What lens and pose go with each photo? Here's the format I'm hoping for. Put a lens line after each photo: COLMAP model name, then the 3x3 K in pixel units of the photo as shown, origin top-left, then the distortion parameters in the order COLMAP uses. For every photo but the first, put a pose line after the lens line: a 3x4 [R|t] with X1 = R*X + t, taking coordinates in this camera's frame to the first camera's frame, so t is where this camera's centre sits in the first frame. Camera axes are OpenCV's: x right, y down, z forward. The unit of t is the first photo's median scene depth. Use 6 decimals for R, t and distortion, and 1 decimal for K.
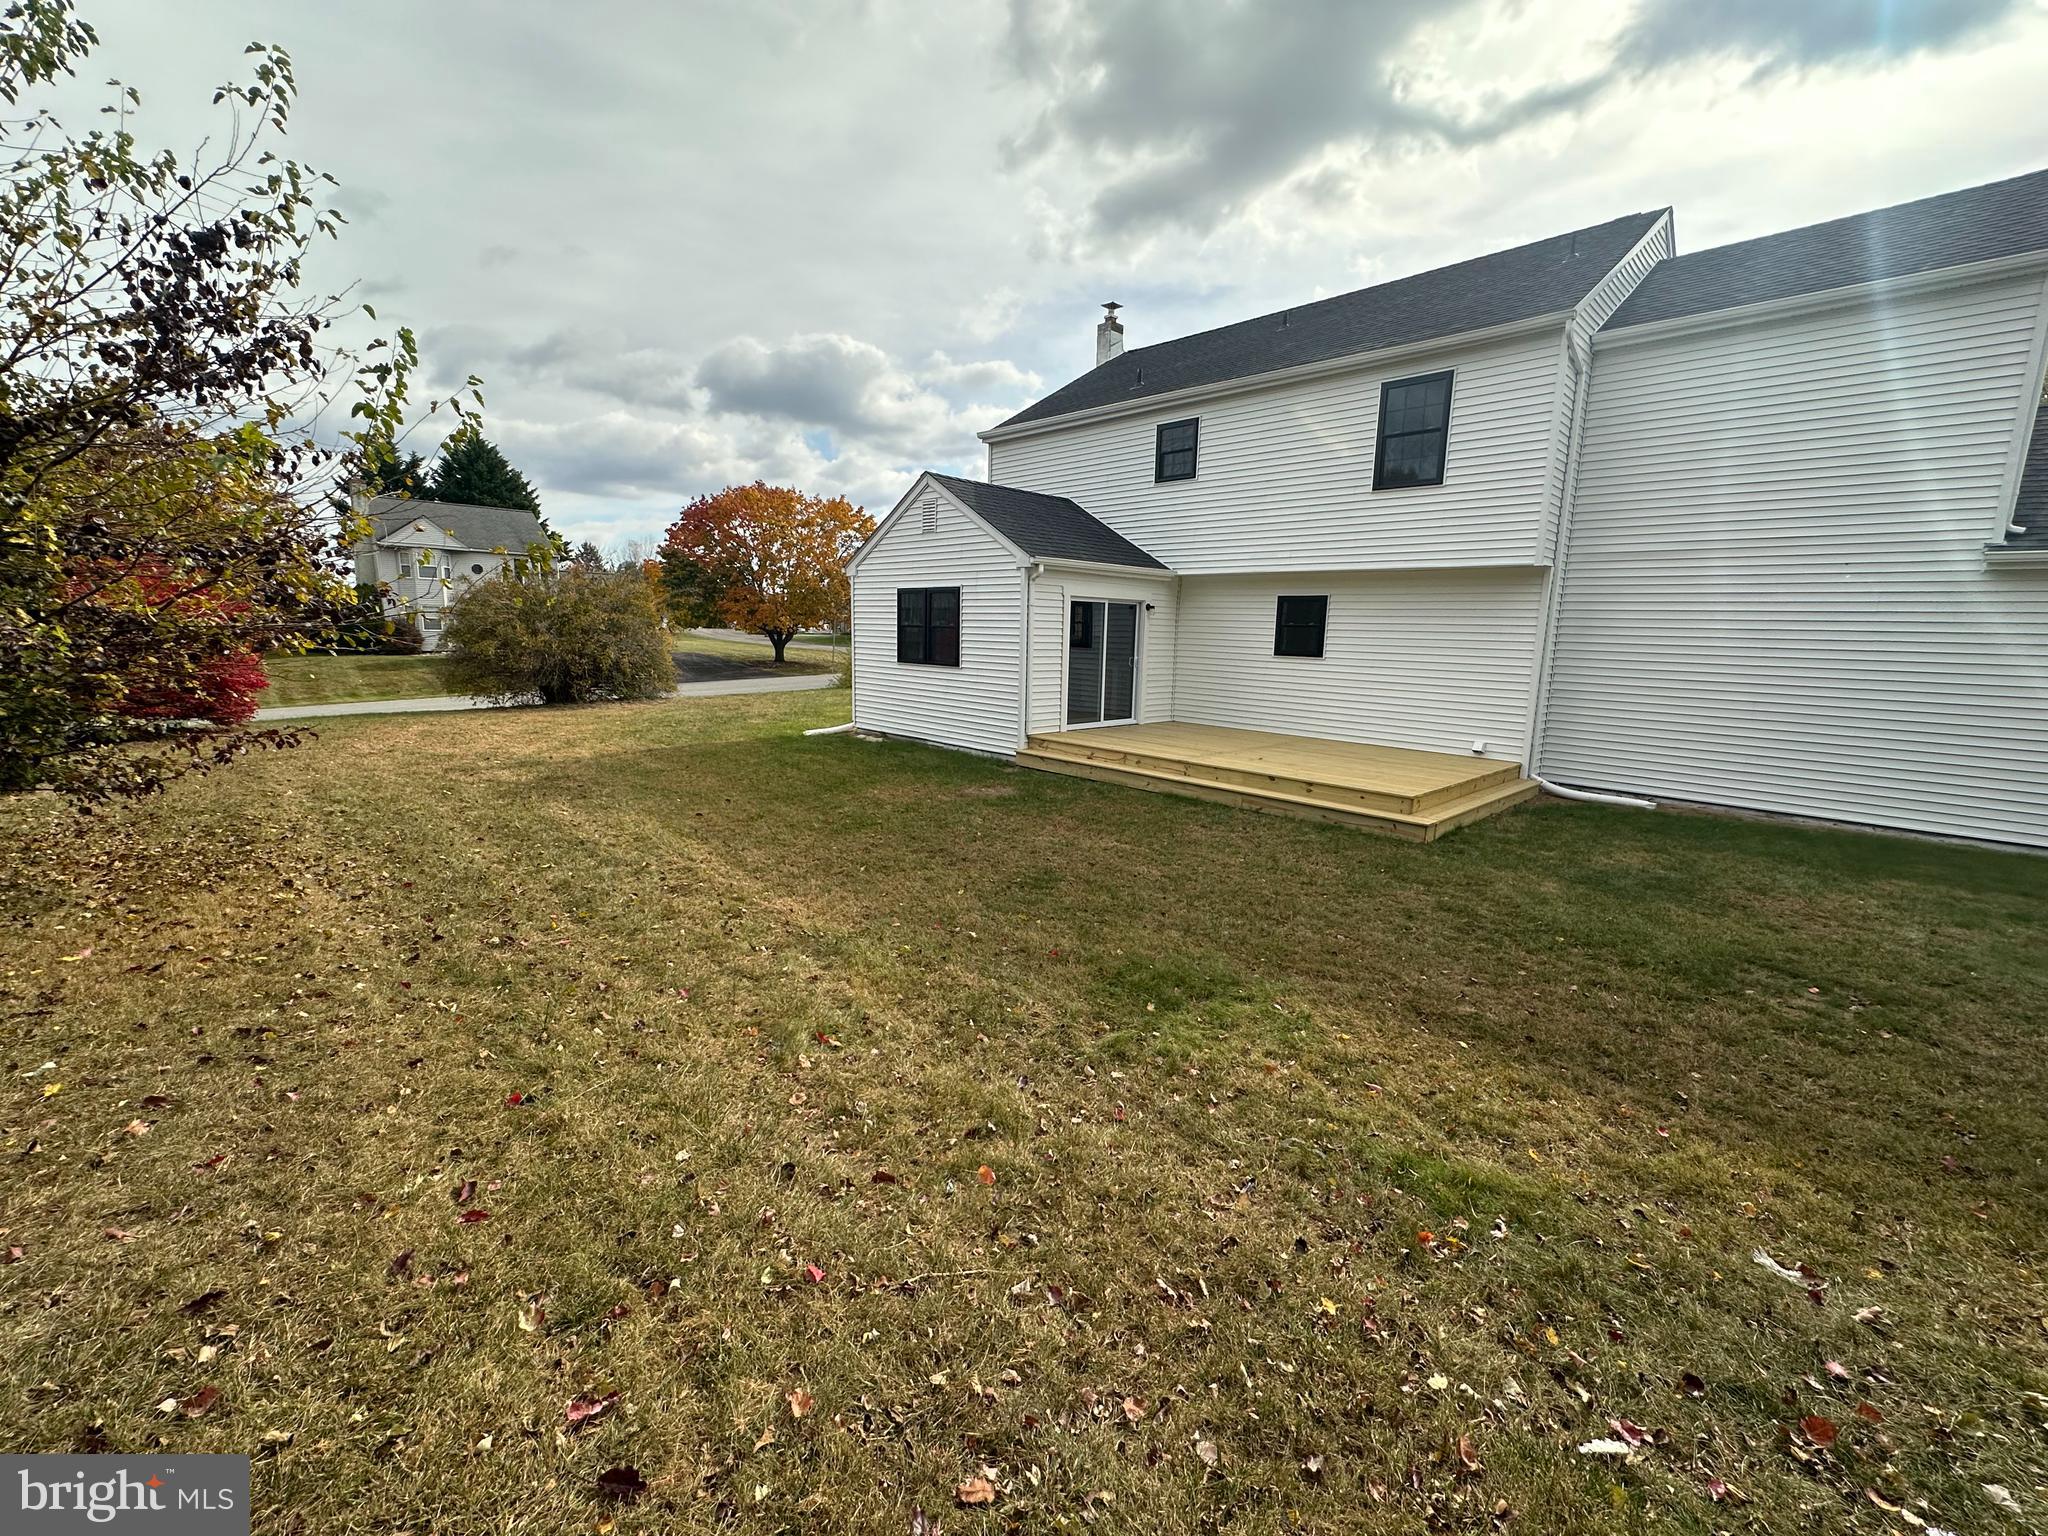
lens RADIAL K [[826.2, 0, 1027.2], [0, 826.2, 765.5], [0, 0, 1]] dist [-0.001731, 0.001266]
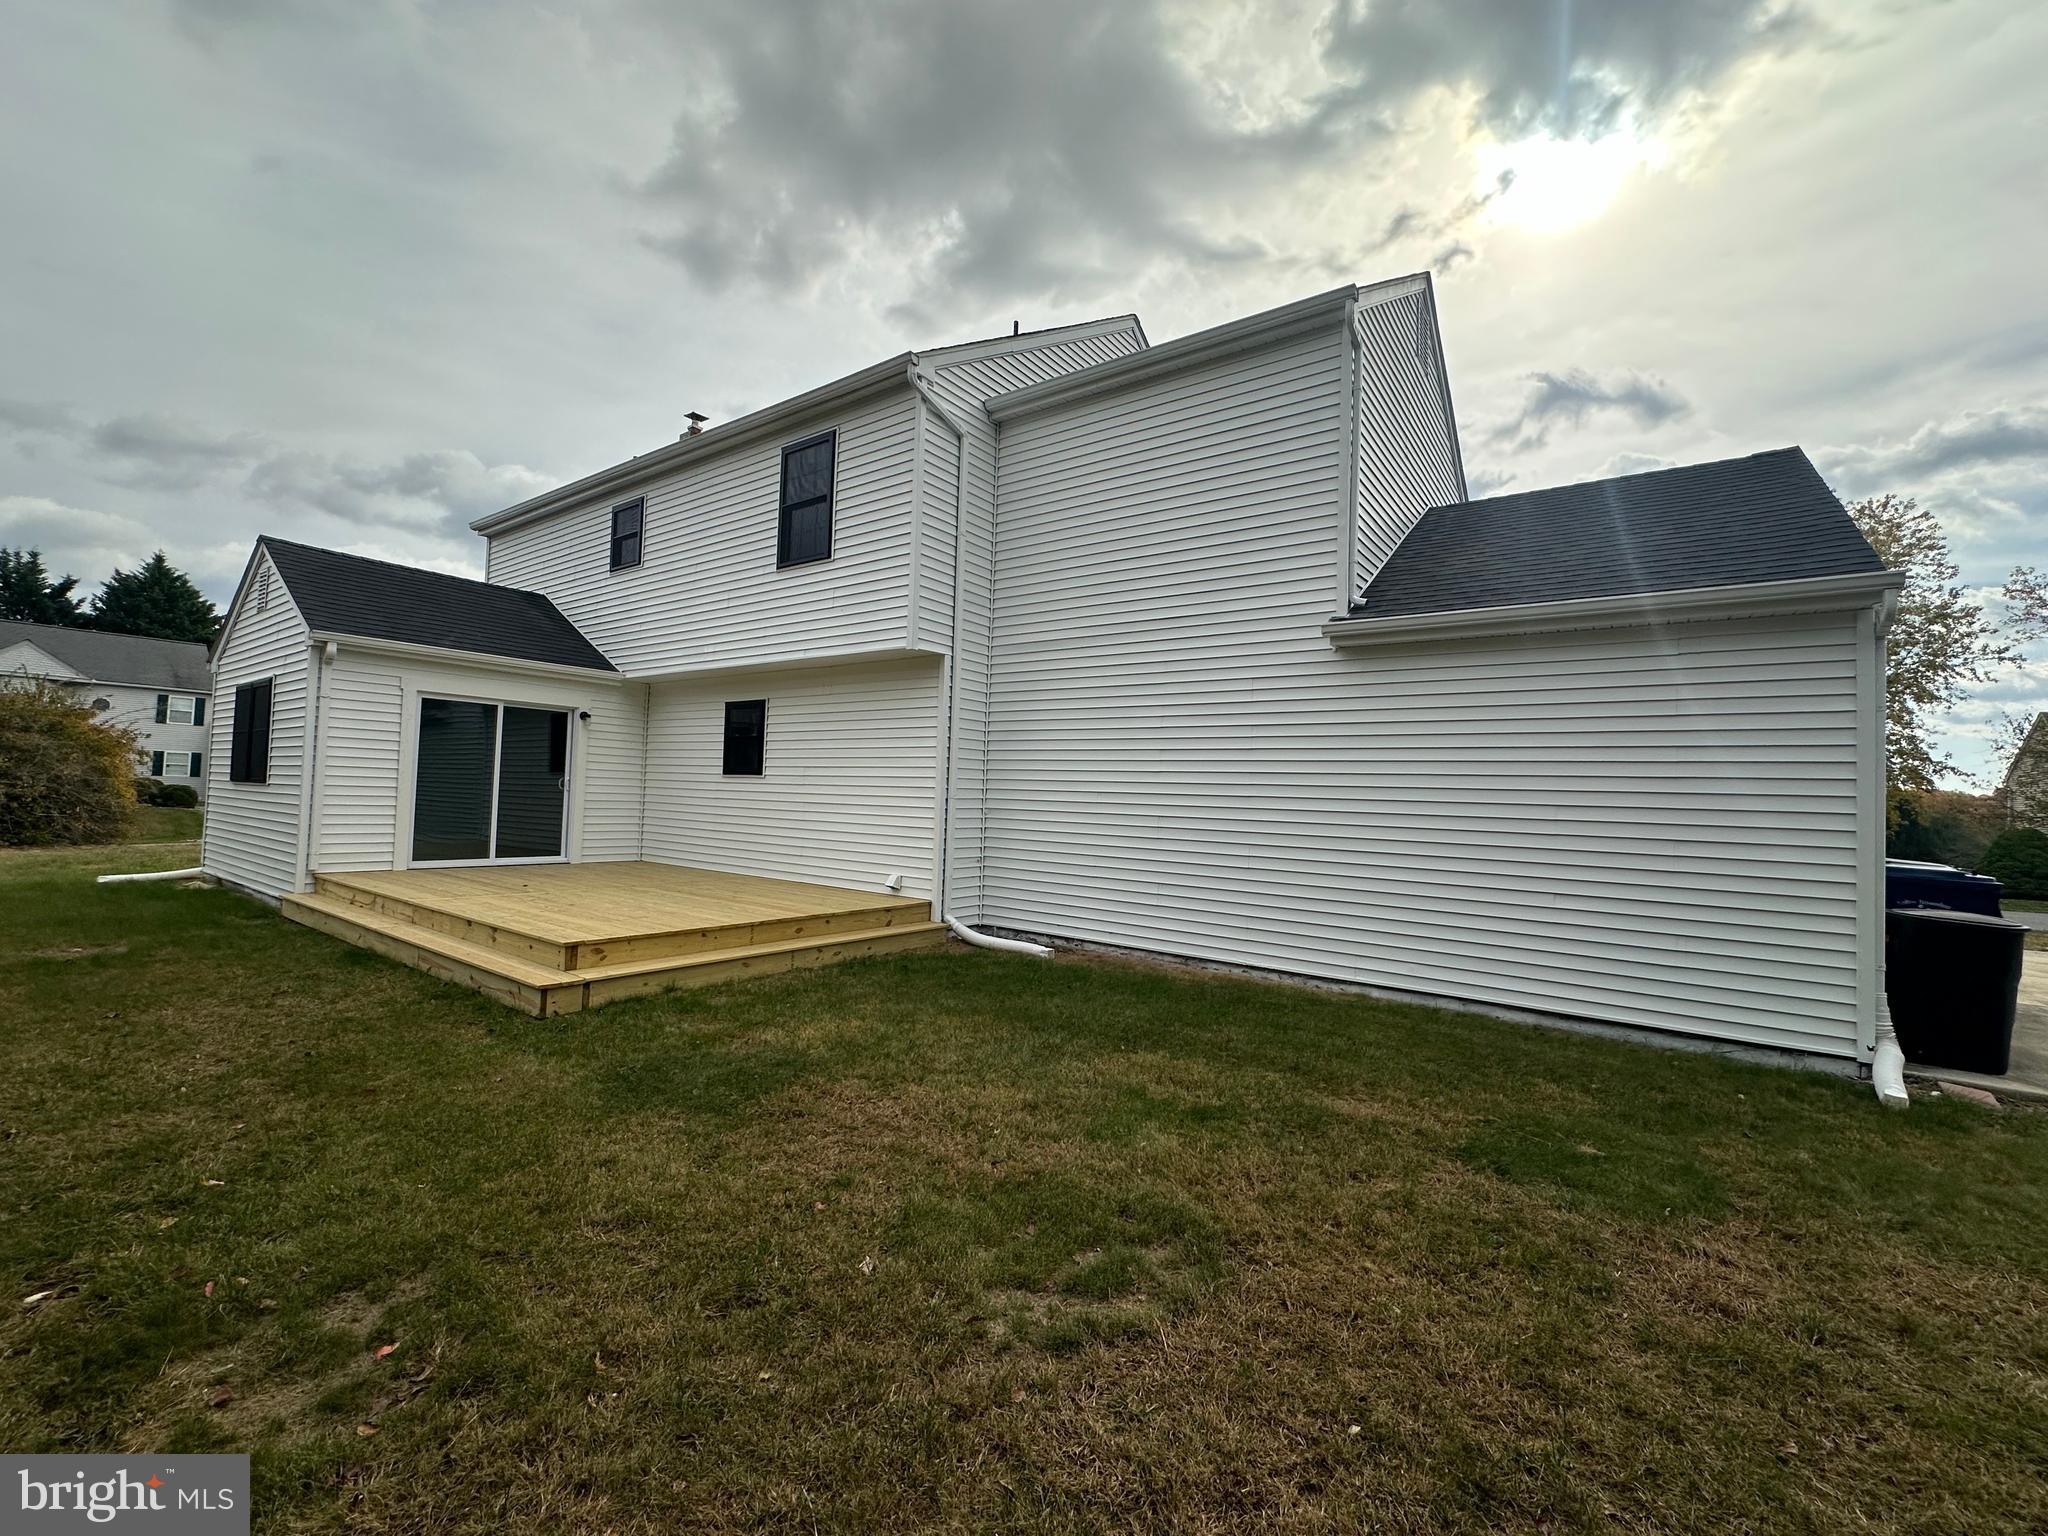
lens RADIAL K [[826.2, 0, 1027.1], [0, 826.2, 768.6], [0, 0, 1]] dist [-0.001731, 0.001266]
pose [[0.986971, 0.013655, 0.160317, 0.482649], [0.017963, 0.980812, -0.194126, 0.023325], [-0.159891, 0.194477, 0.967788, 0.183152]]
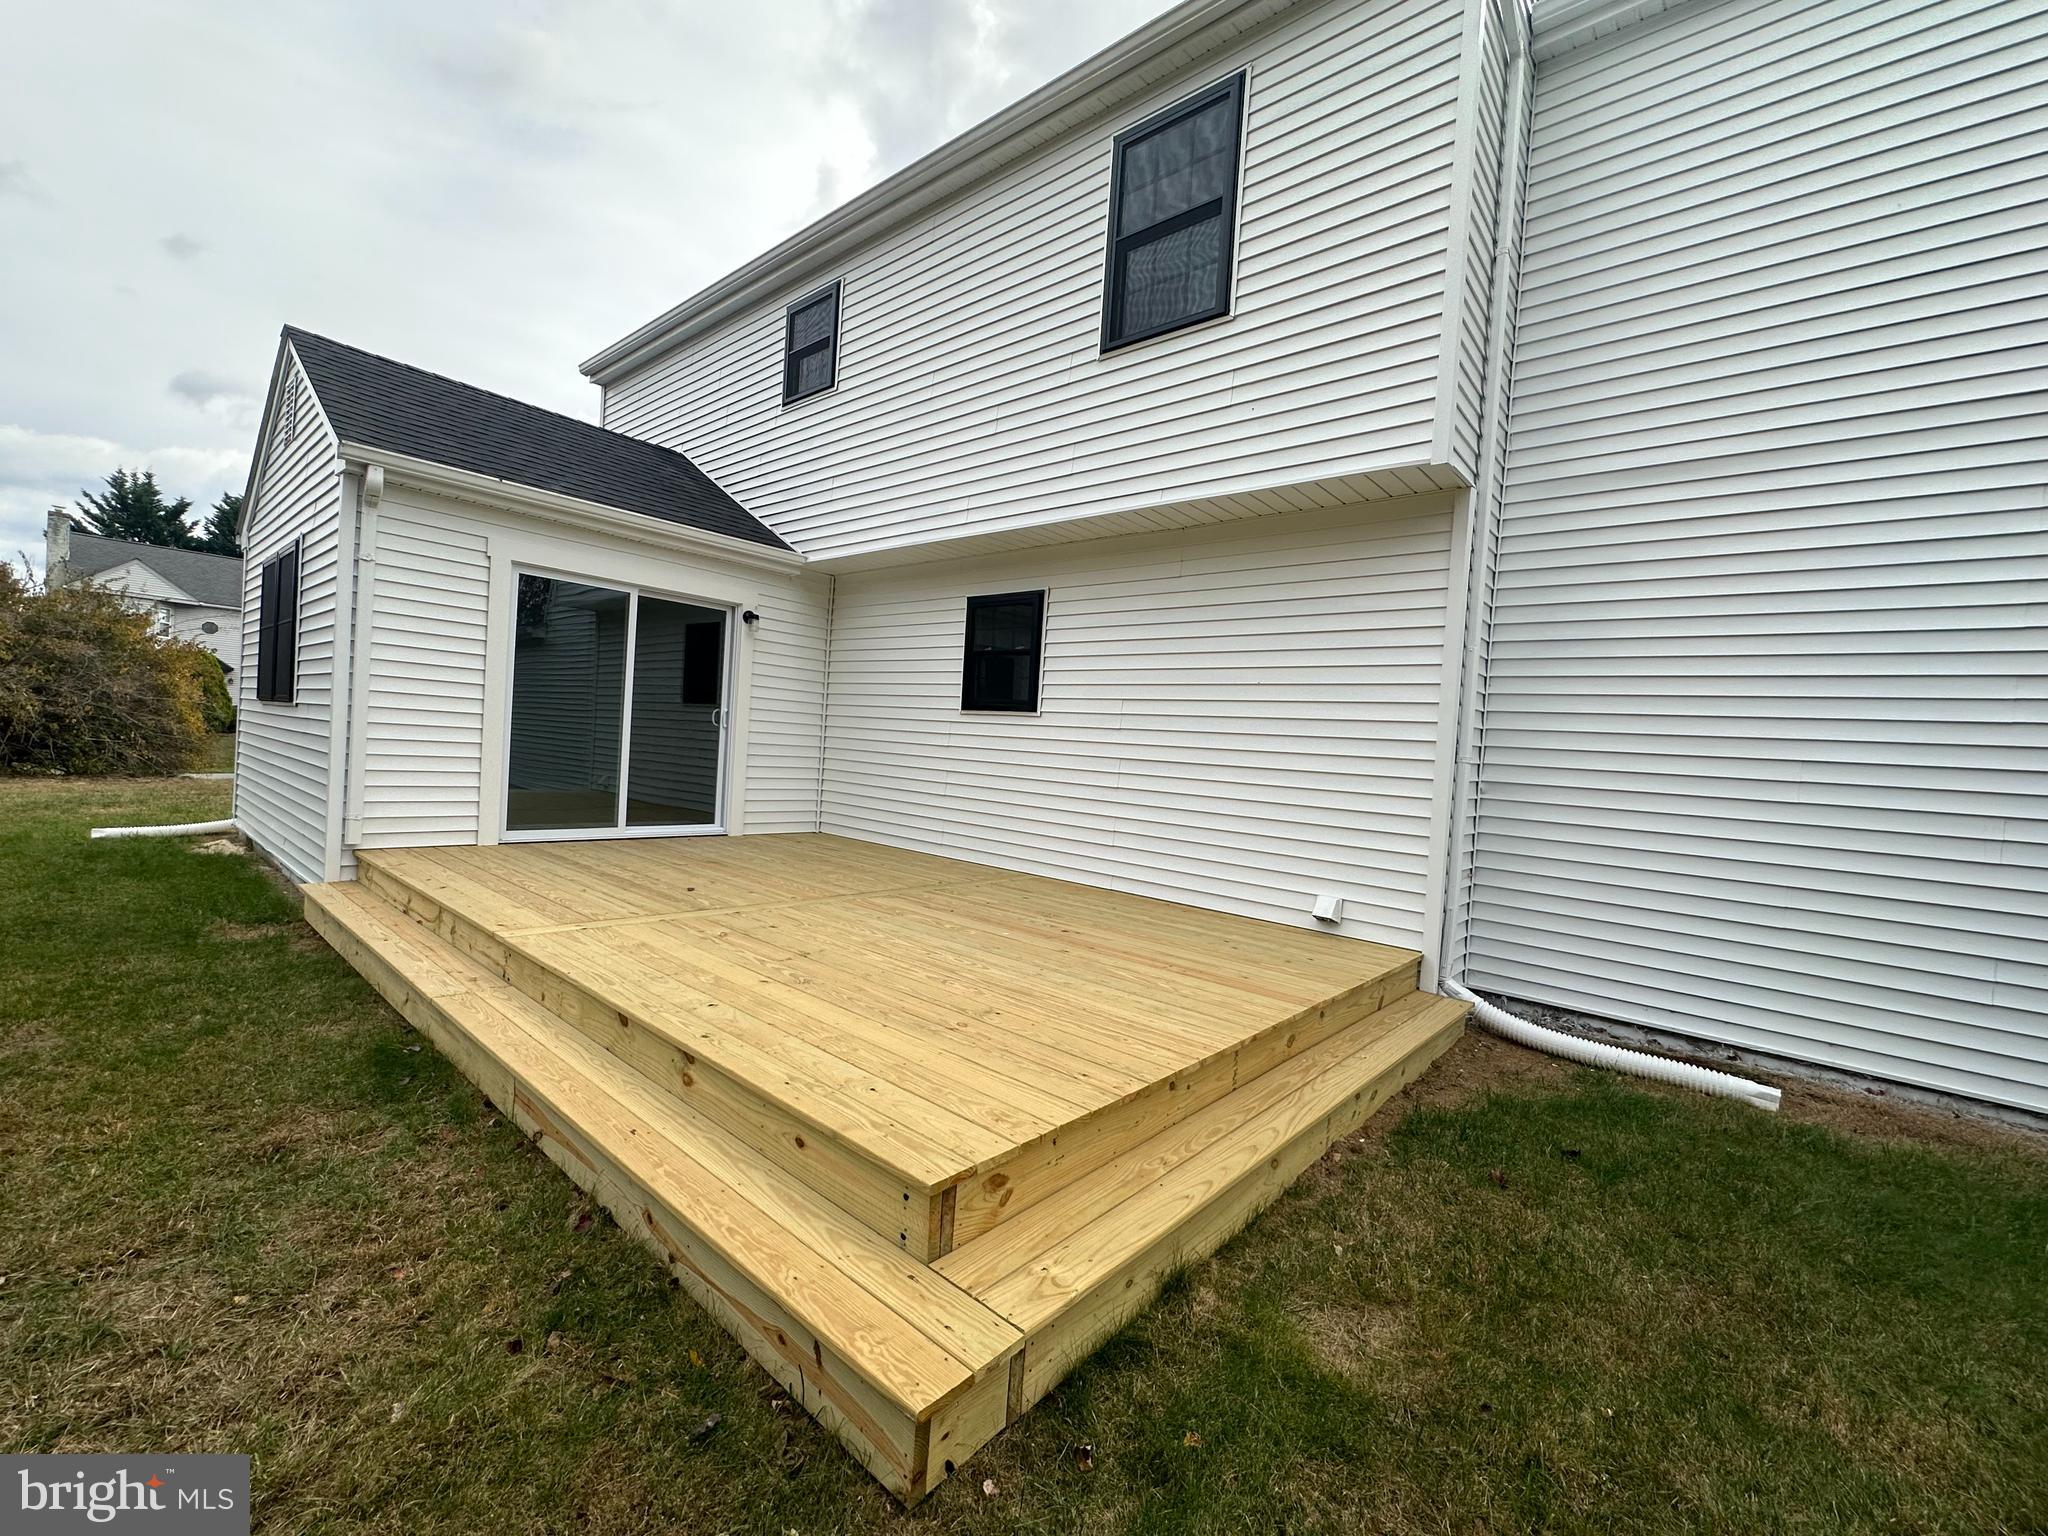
lens RADIAL K [[826.2, 0, 1029.4], [0, 826.2, 765.6], [0, 0, 1]] dist [-0.001731, 0.001266]
pose [[0.995961, 0.037487, 0.081589, 0.313705], [-0.025762, 0.989777, -0.140280, -0.028373], [-0.086014, 0.137612, 0.986744, 0.511940]]
